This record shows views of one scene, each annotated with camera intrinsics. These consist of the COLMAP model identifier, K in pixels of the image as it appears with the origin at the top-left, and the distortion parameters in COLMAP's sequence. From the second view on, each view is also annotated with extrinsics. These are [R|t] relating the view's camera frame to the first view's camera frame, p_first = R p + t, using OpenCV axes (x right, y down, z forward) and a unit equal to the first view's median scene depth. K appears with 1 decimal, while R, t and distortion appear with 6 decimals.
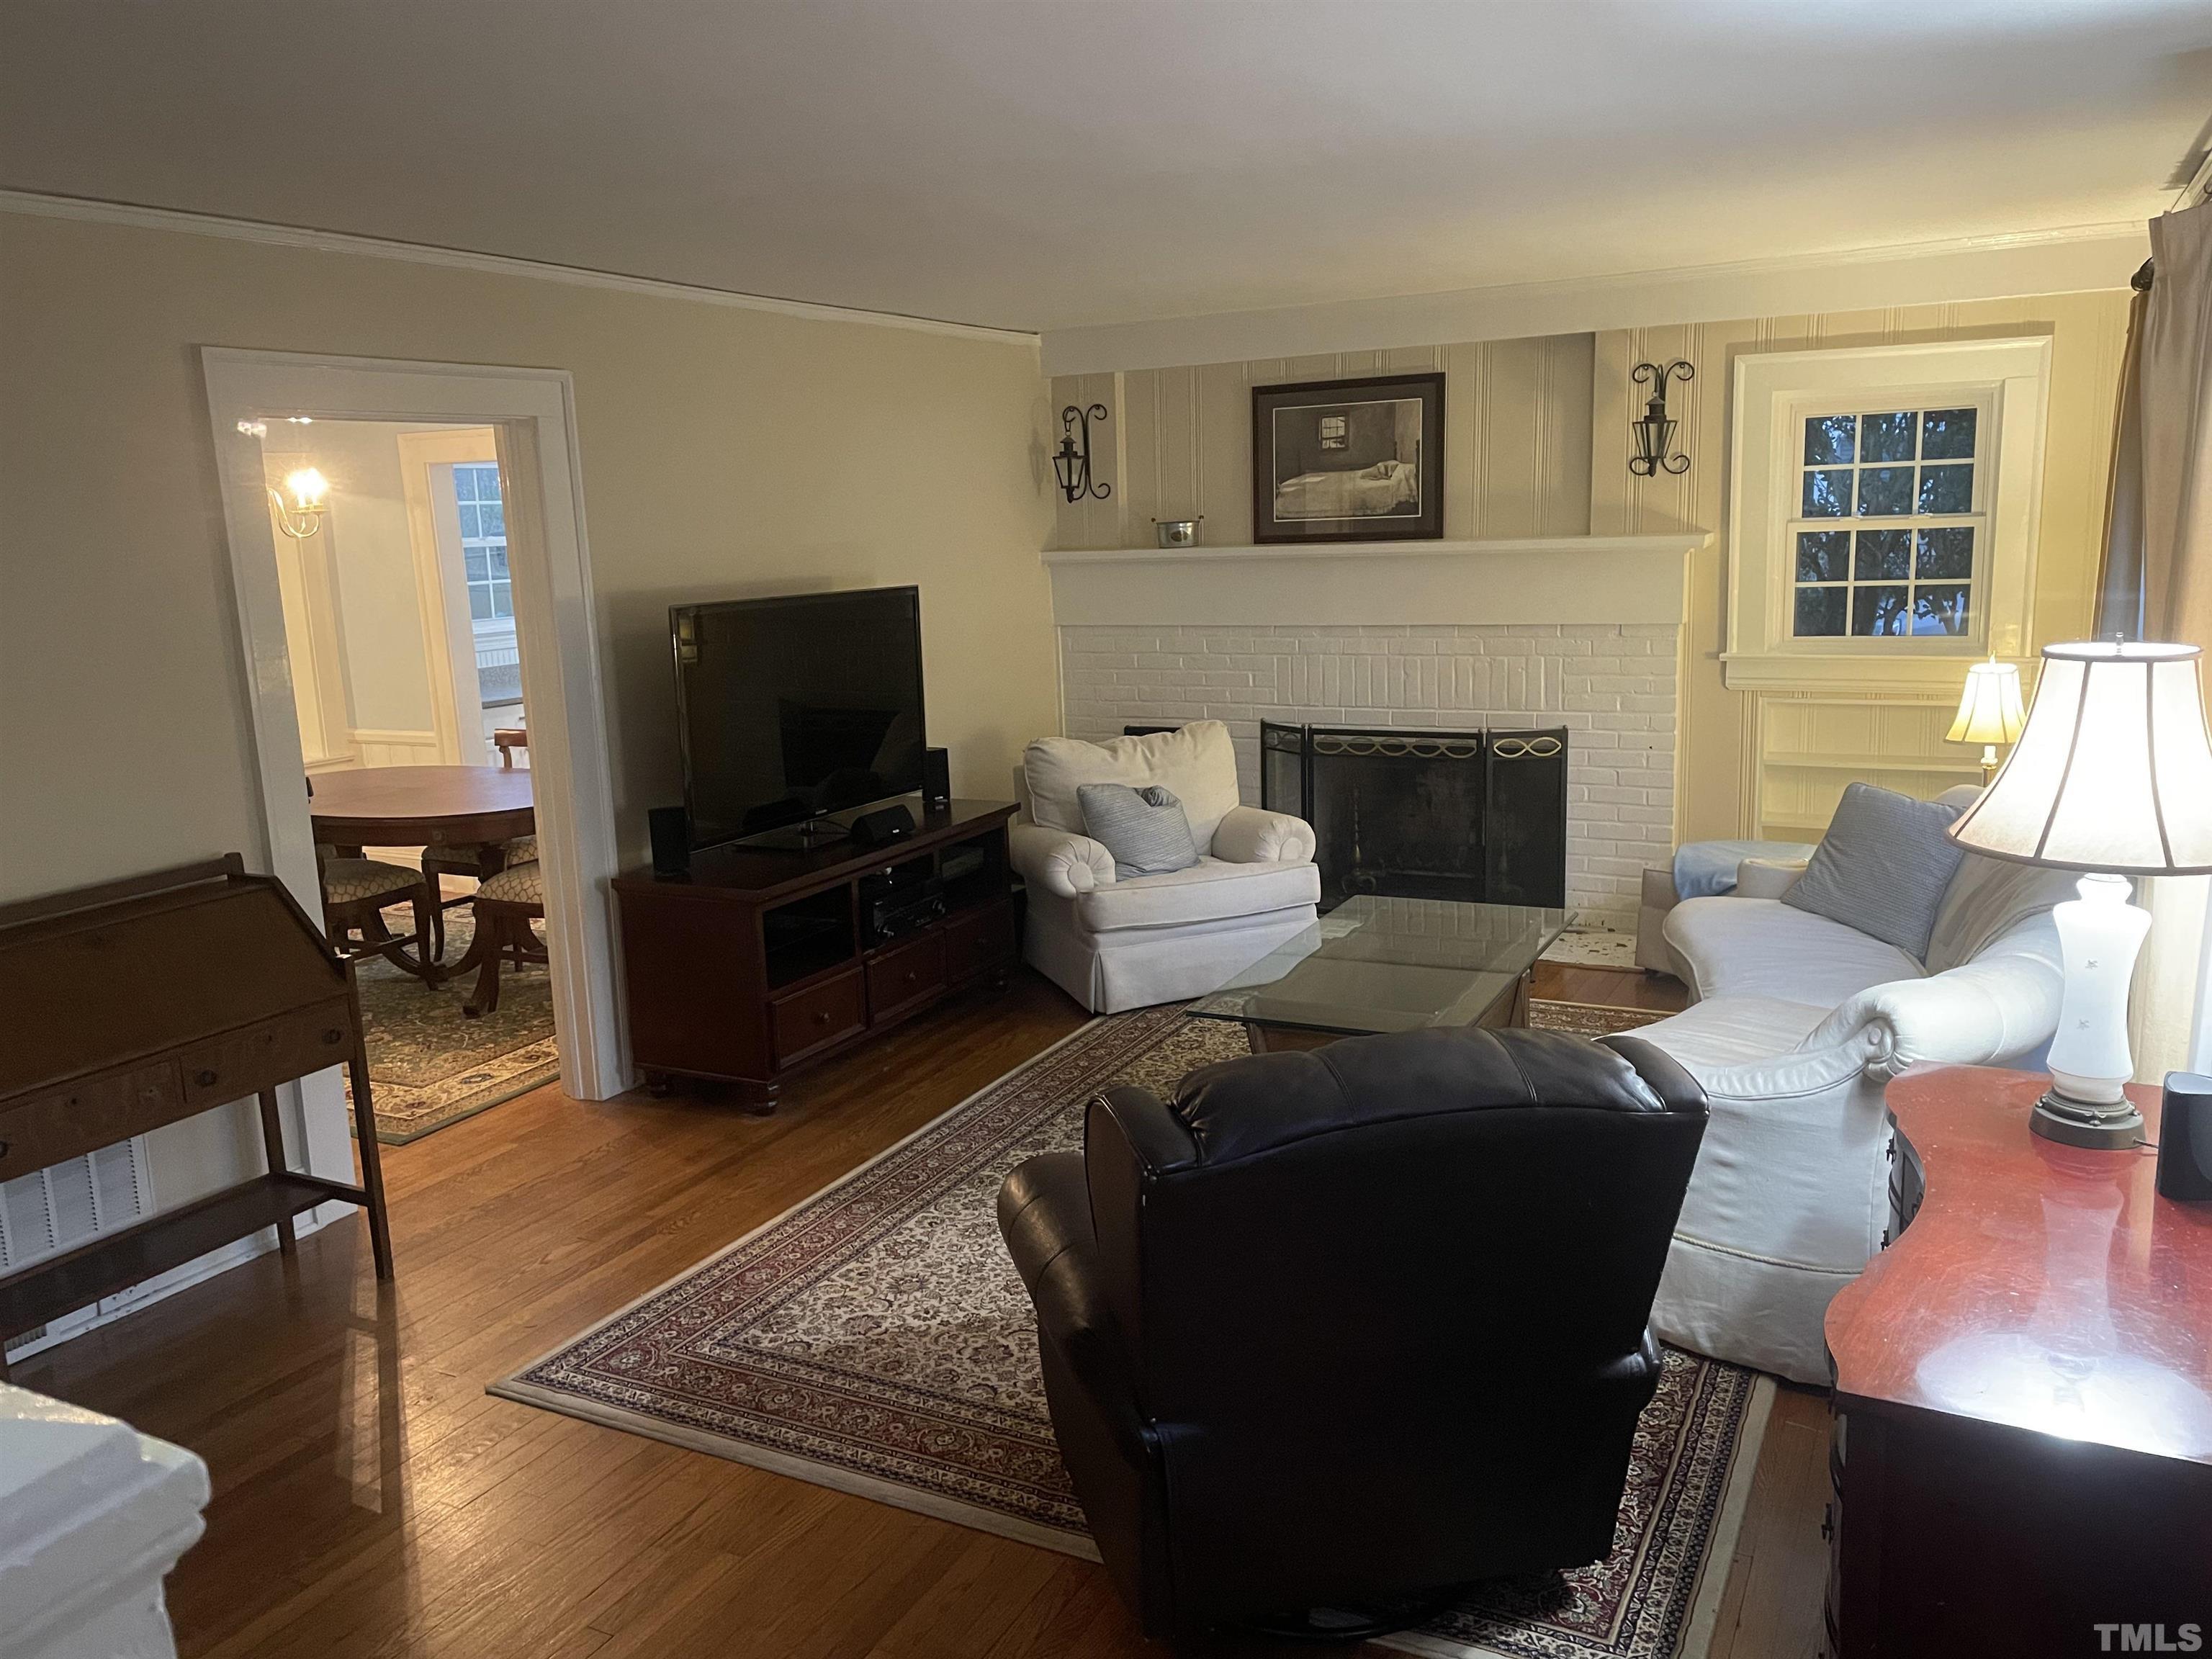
lens RADIAL K [[1681.4, 0, 1093.4], [0, 1681.4, 829.4], [0, 0, 1]] dist [0.078462, -0.088465]
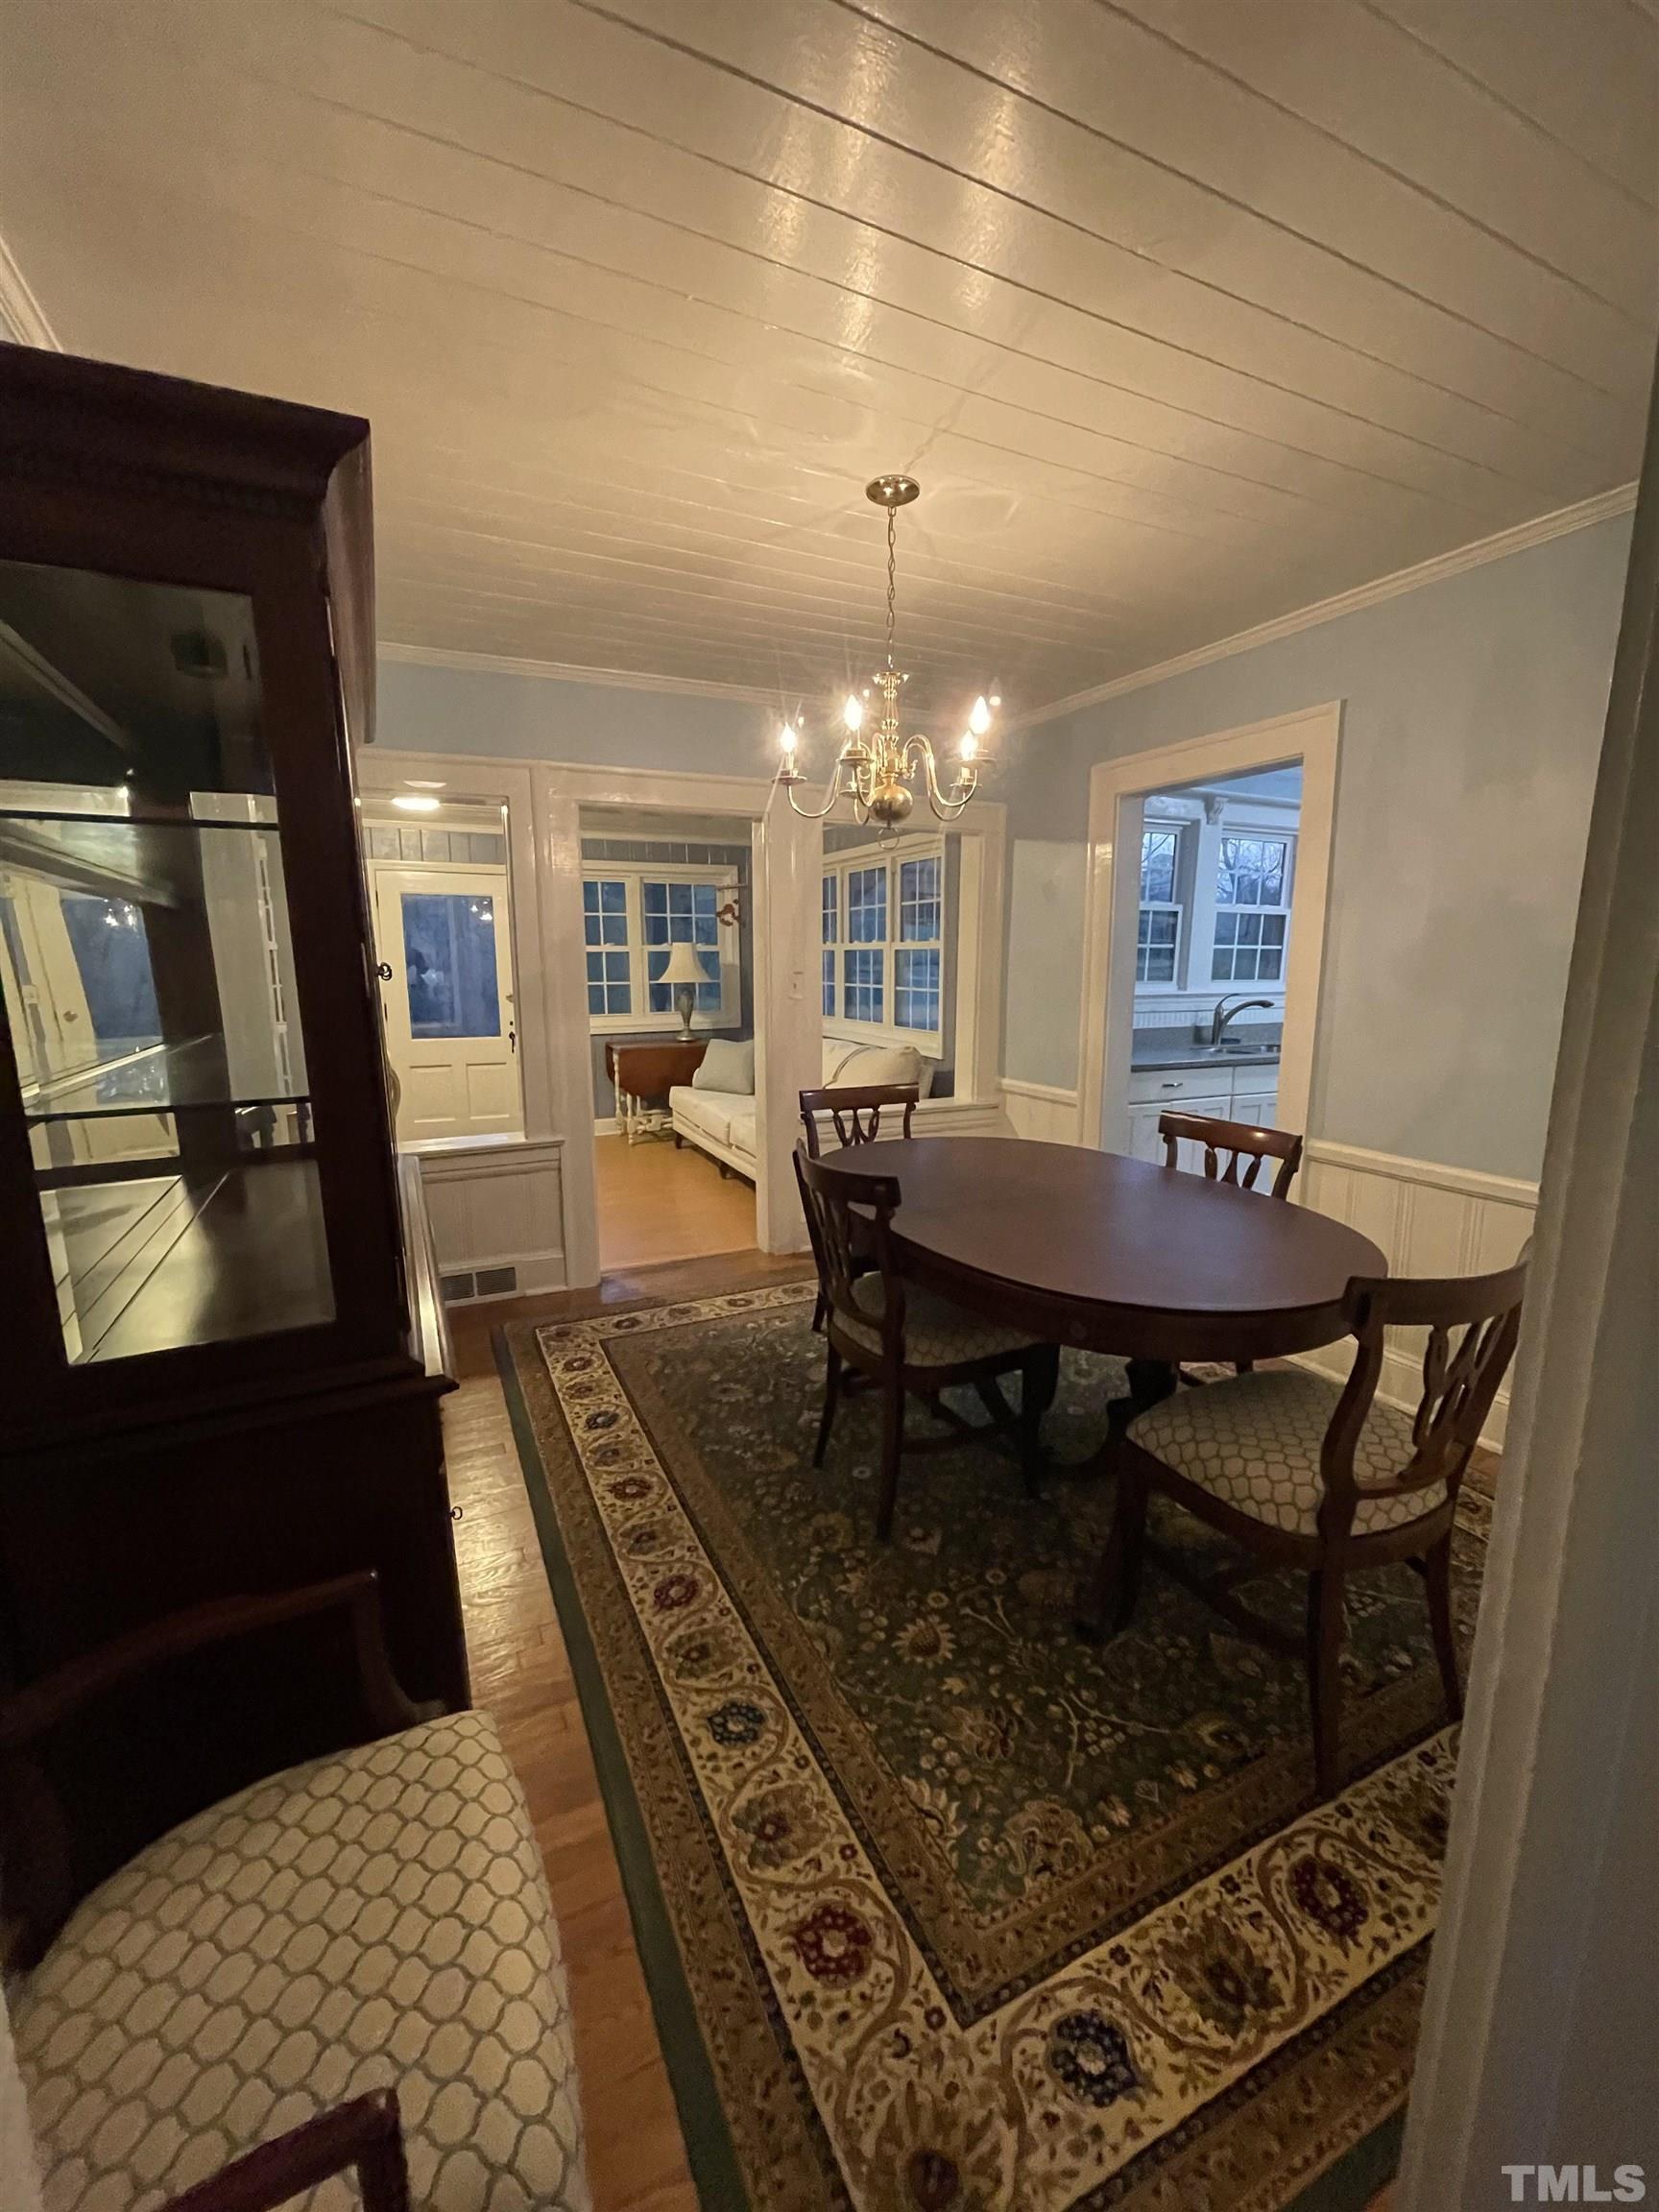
lens RADIAL K [[897.0, 0, 826.0], [0, 897.0, 1109.3], [0, 0, 1]] dist [-0.001213, 0.000052]
pose [[0.805930, 0.137060, -0.575926, -0.284961], [-0.140784, 0.989294, 0.038425, -0.064004], [0.575027, 0.050113, 0.816598, 0.688820]]
